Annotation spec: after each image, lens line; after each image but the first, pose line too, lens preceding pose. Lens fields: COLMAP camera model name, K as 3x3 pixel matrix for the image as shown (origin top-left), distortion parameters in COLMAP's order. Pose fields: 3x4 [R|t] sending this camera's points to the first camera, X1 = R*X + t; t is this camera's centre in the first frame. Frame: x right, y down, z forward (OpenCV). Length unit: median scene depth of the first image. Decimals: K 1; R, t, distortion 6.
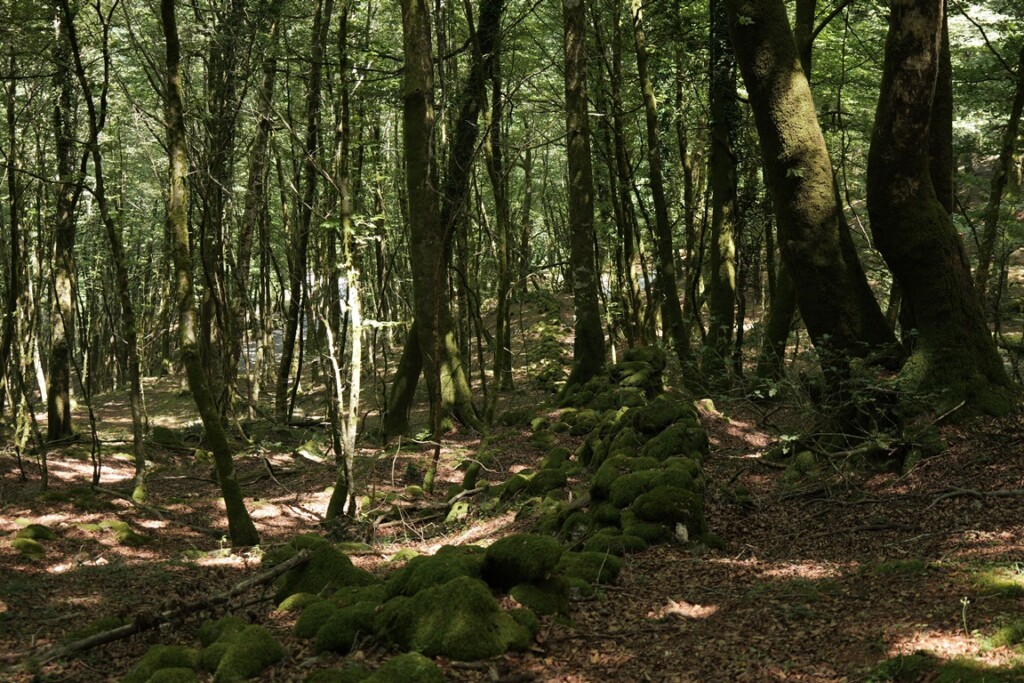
lens RADIAL K [[1439.6, 0, 512.4], [0, 1439.6, 369.8], [0, 0, 1]] dist [0.007411, 0.037432]
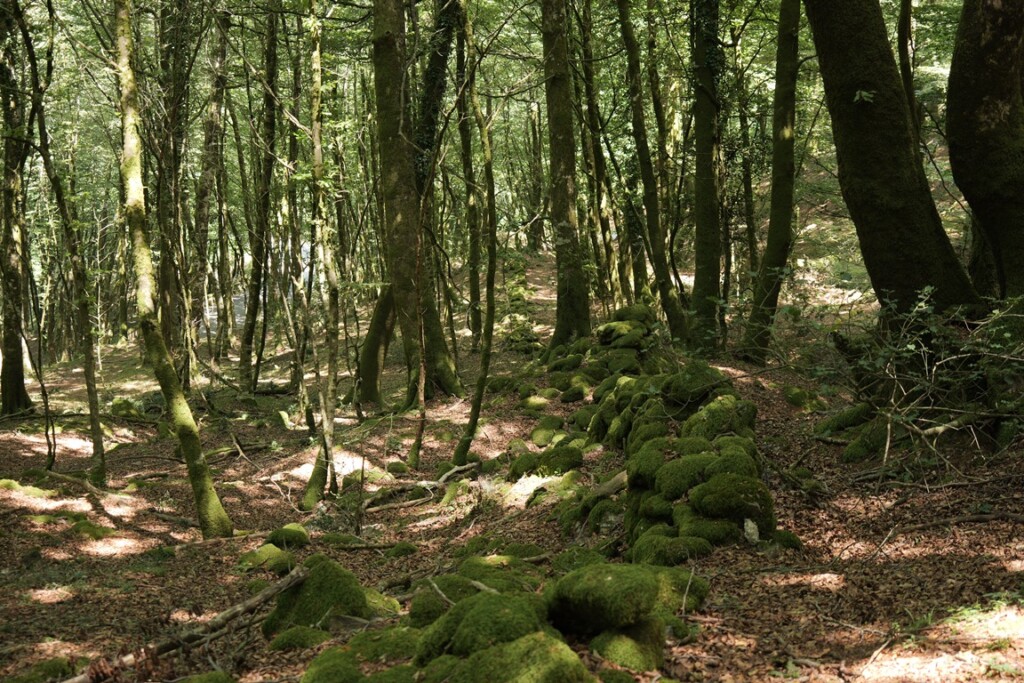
lens RADIAL K [[1439.0, 0, 511.3], [0, 1439.0, 369.9], [0, 0, 1]] dist [0.010278, 0.003280]
pose [[0.999446, -0.021100, 0.025747, -0.015534], [0.020367, 0.999389, 0.028413, -0.002306], [-0.026331, -0.027873, 0.999265, 0.068603]]
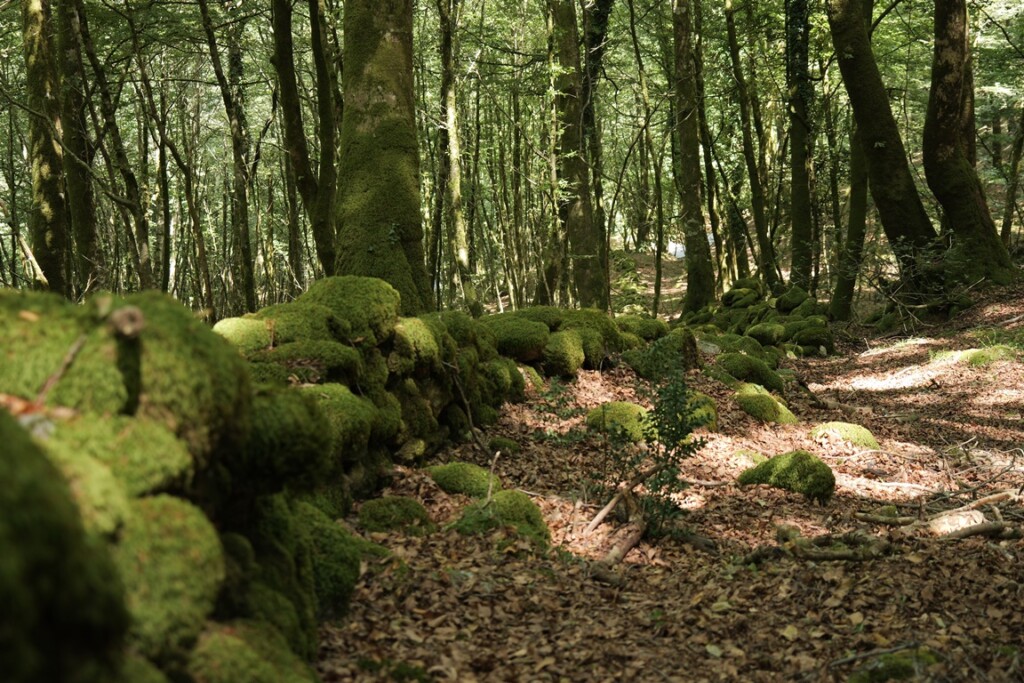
lens RADIAL K [[1400.4, 0, 512.0], [0, 1400.4, 341.5], [0, 0, 1]] dist [-0.007155, -0.066941]
pose [[0.998678, -0.027732, -0.043281, -0.073763], [0.027936, 0.999601, 0.004114, 0.032635], [0.043149, -0.005318, 0.999054, -0.286629]]
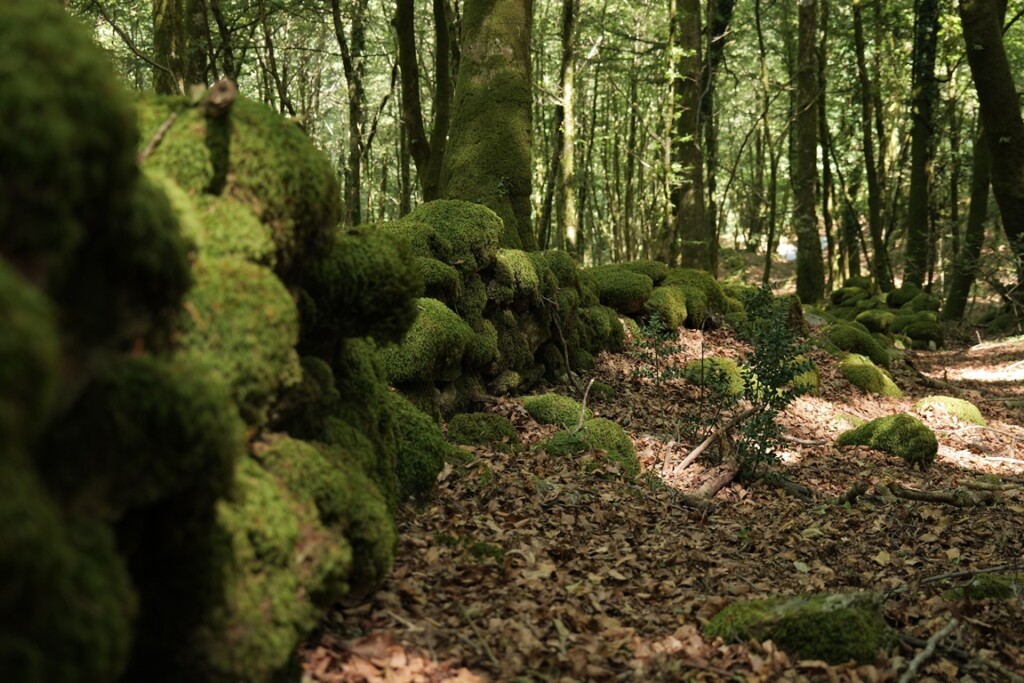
lens RADIAL K [[1400.4, 0, 512.0], [0, 1400.4, 341.5], [0, 0, 1]] dist [-0.007155, -0.066941]
pose [[0.992586, 0.034876, -0.116433, -0.073358], [-0.033902, 0.999372, 0.010337, 0.041868], [0.116721, -0.006313, 0.993145, -0.283976]]
